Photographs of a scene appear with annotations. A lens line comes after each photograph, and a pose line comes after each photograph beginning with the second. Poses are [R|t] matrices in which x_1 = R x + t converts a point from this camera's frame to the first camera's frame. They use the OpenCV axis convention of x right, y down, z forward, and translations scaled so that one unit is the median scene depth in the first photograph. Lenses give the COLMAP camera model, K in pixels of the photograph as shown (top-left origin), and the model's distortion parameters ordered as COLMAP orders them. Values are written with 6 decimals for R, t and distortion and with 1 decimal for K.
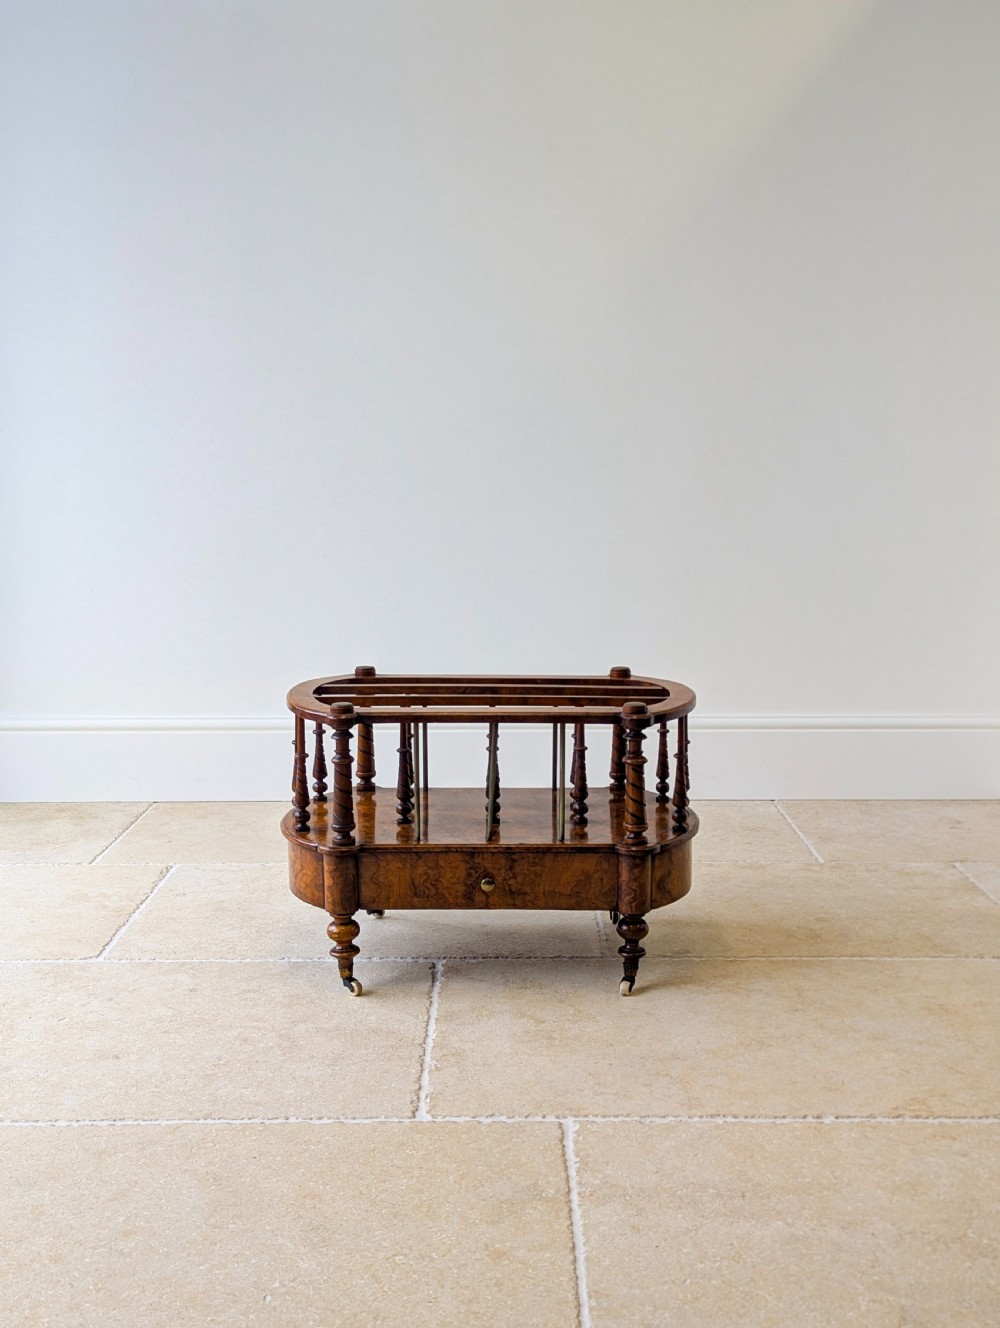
lens RADIAL K [[1455.5, 0, 521.1], [0, 1455.5, 647.8], [0, 0, 1]] dist [0.063394, -0.020751]
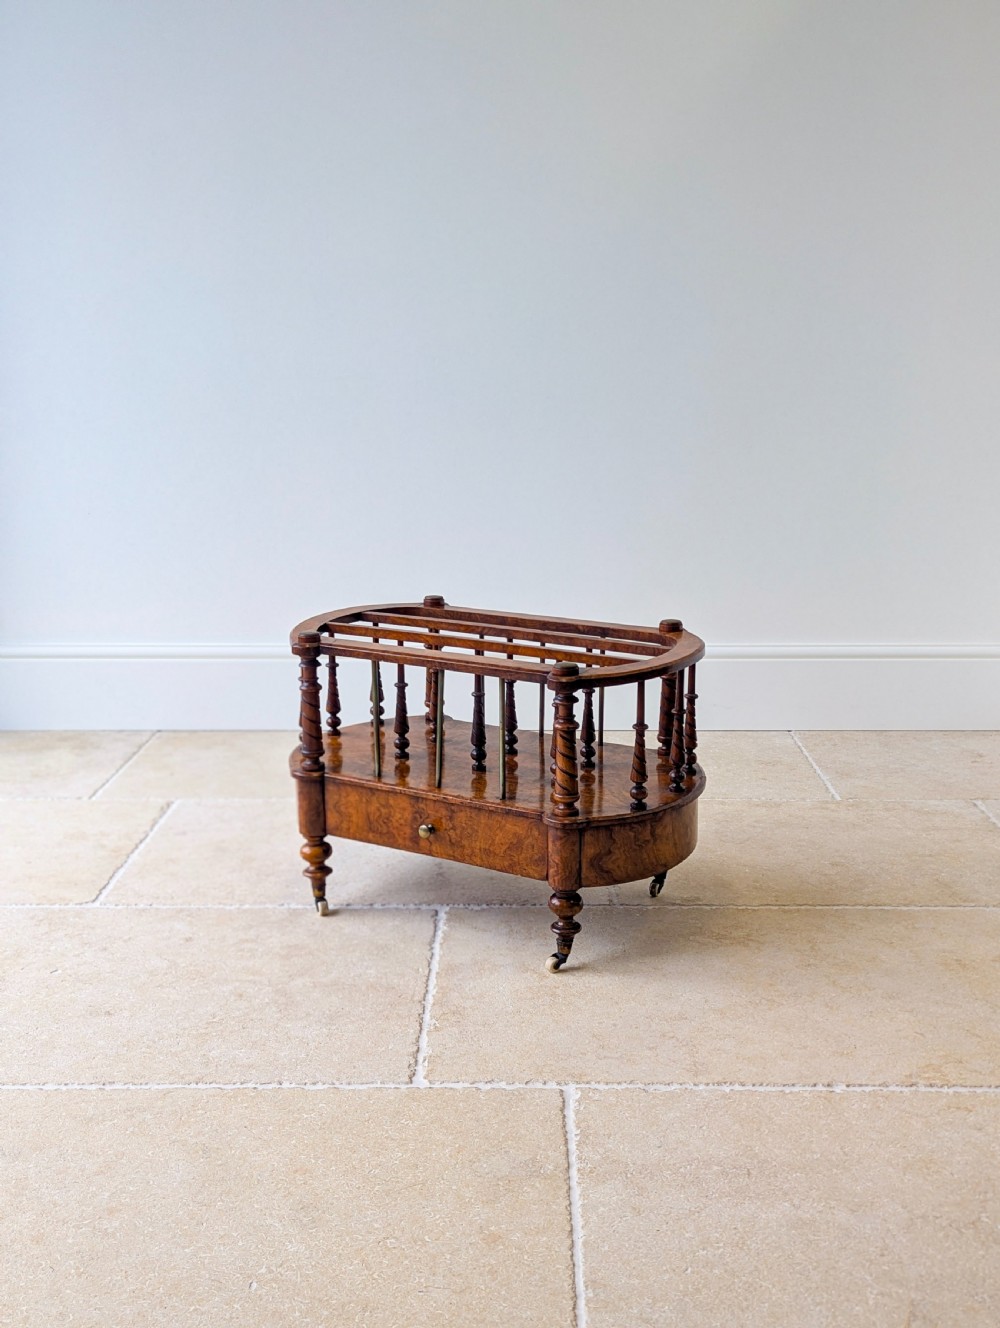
lens RADIAL K [[1455.5, 0, 521.1], [0, 1455.5, 647.8], [0, 0, 1]] dist [0.063394, -0.020751]
pose [[0.999892, 0.002195, -0.014547, 0.011681], [-0.001174, 0.997559, 0.069819, -0.030641], [0.014665, -0.069794, 0.997454, 0.046737]]
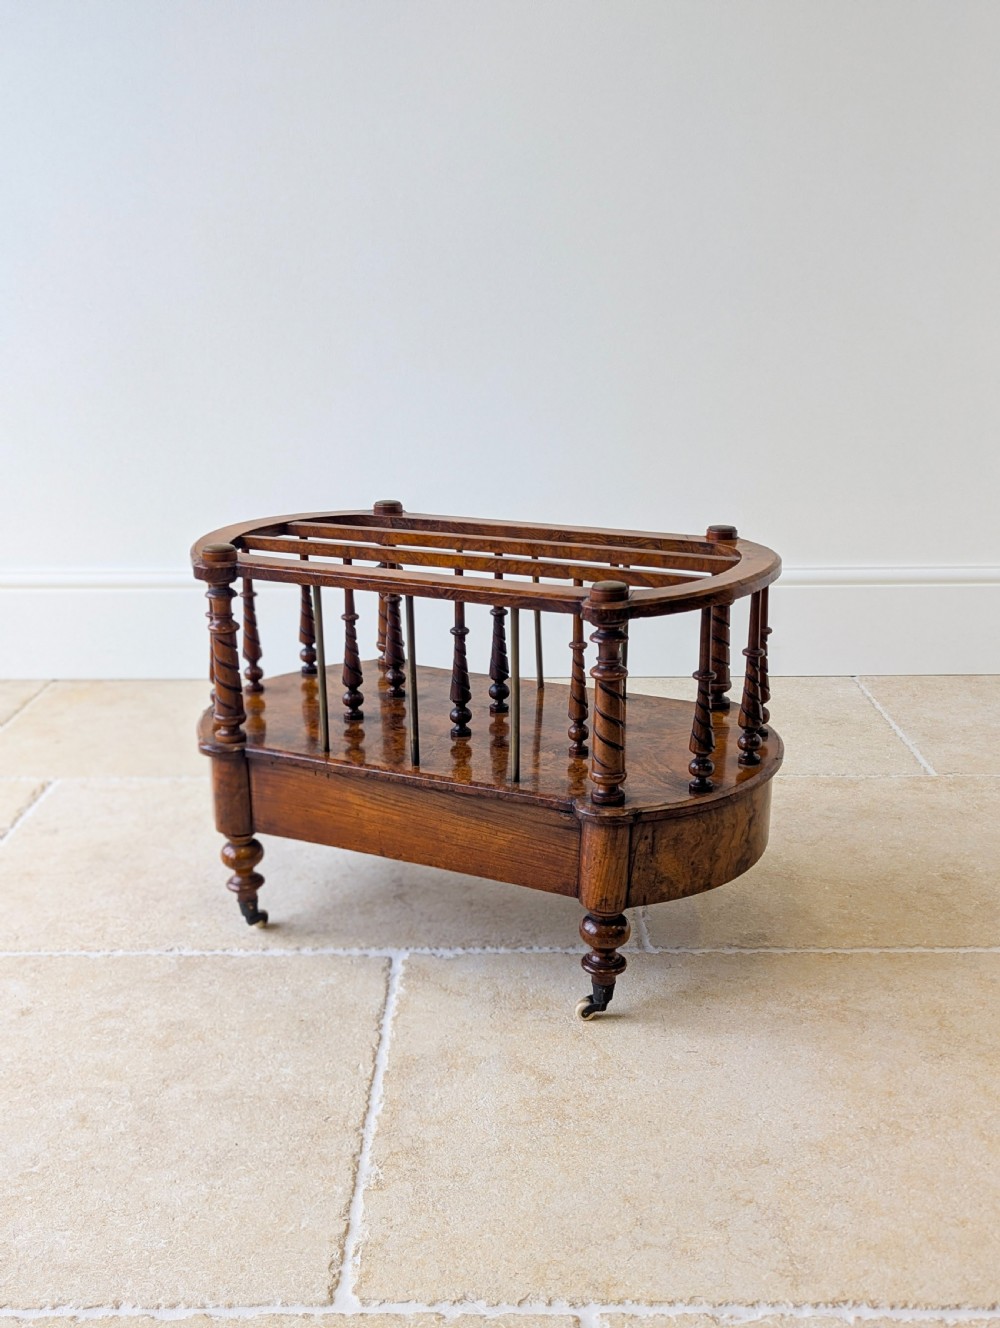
lens RADIAL K [[1448.9, 0, 509.7], [0, 1448.9, 655.8], [0, 0, 1]] dist [0.047276, 0.006513]
pose [[0.999823, -0.002482, -0.018646, 0.009653], [0.004984, 0.990784, 0.135359, -0.017410], [0.018138, -0.135428, 0.990621, 0.392334]]
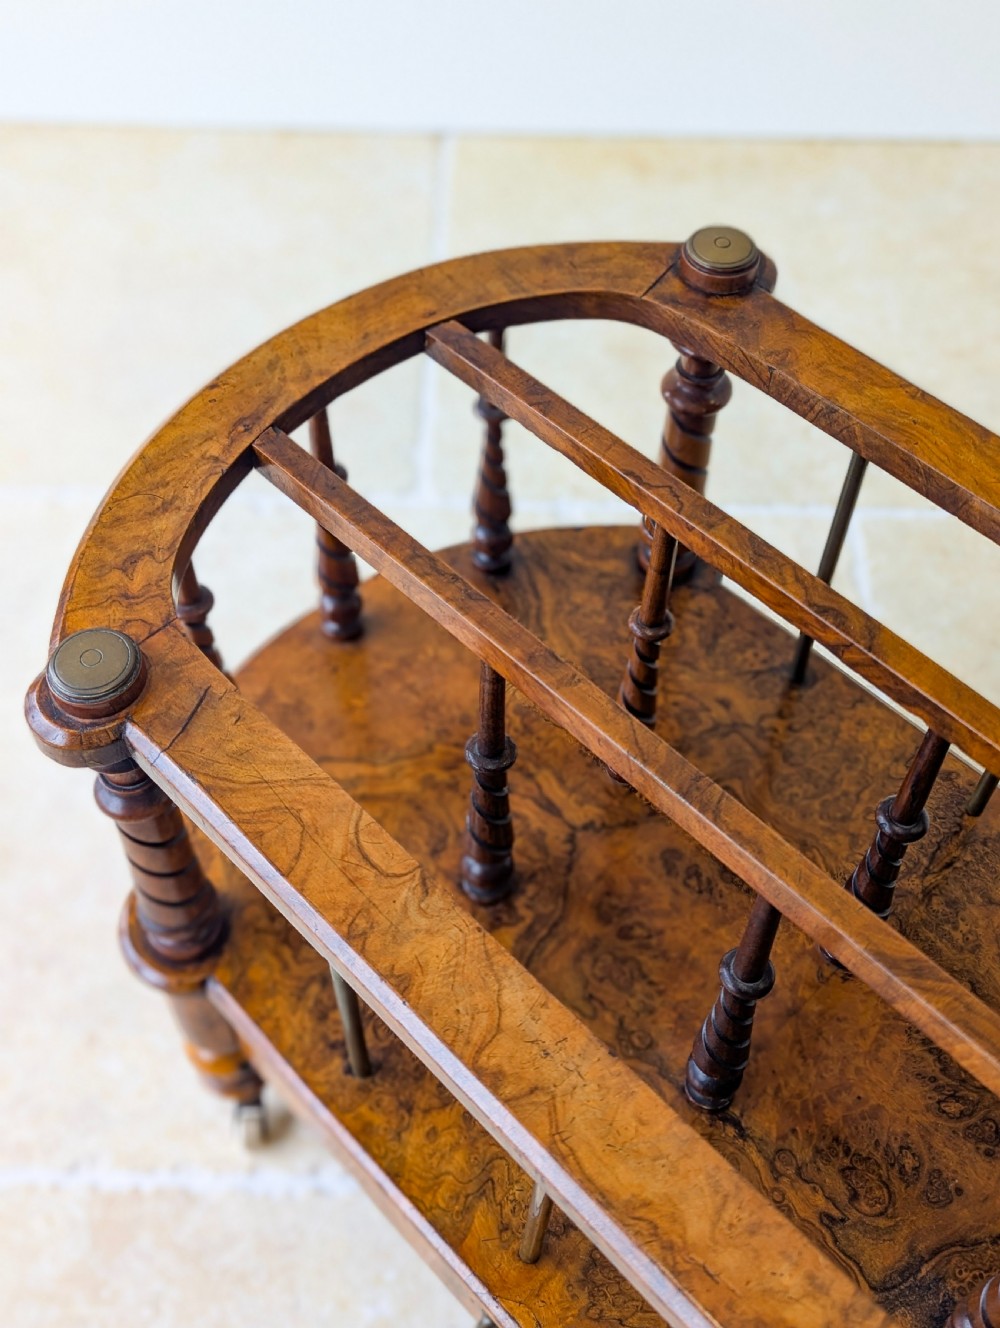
lens RADIAL K [[1443.9, 0, 491.4], [0, 1443.9, 675.0], [0, 0, 1]] dist [0.050631, -0.045509]
pose [[0.953354, 0.245834, -0.175161, -0.046294], [-0.048323, 0.697095, 0.715348, -0.147718], [0.297961, -0.673516, 0.676458, 0.943638]]
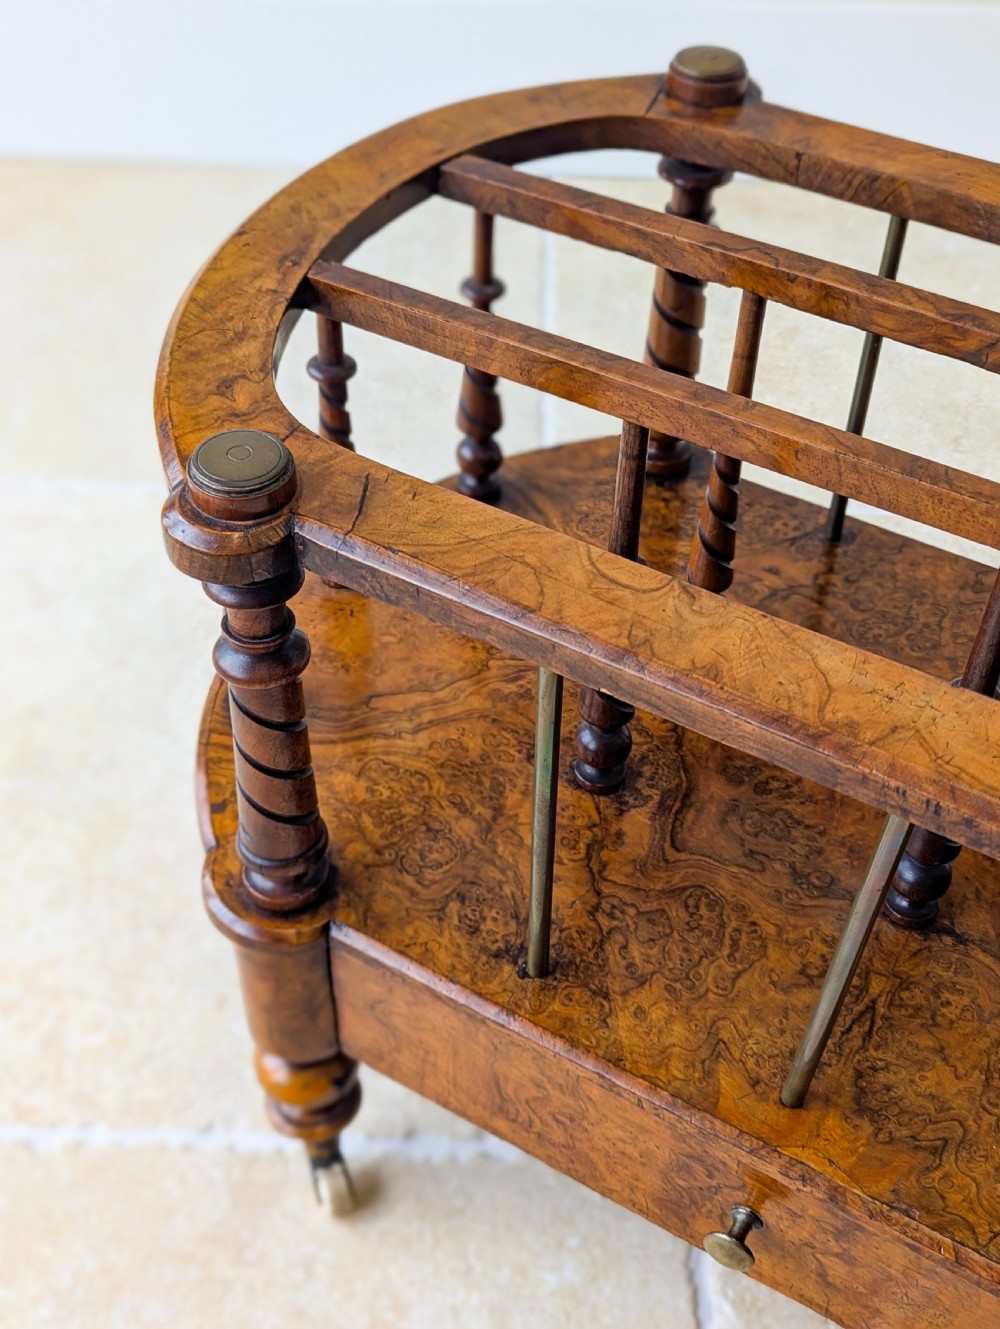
lens RADIAL K [[1615.8, 0, 495.9], [0, 1615.8, 718.3], [0, 0, 1]] dist [0.114494, -0.341015]
pose [[0.999276, 0.036527, -0.010623, -0.112979], [-0.022679, 0.796247, 0.604546, -0.086279], [0.030540, -0.603868, 0.796499, 0.874614]]
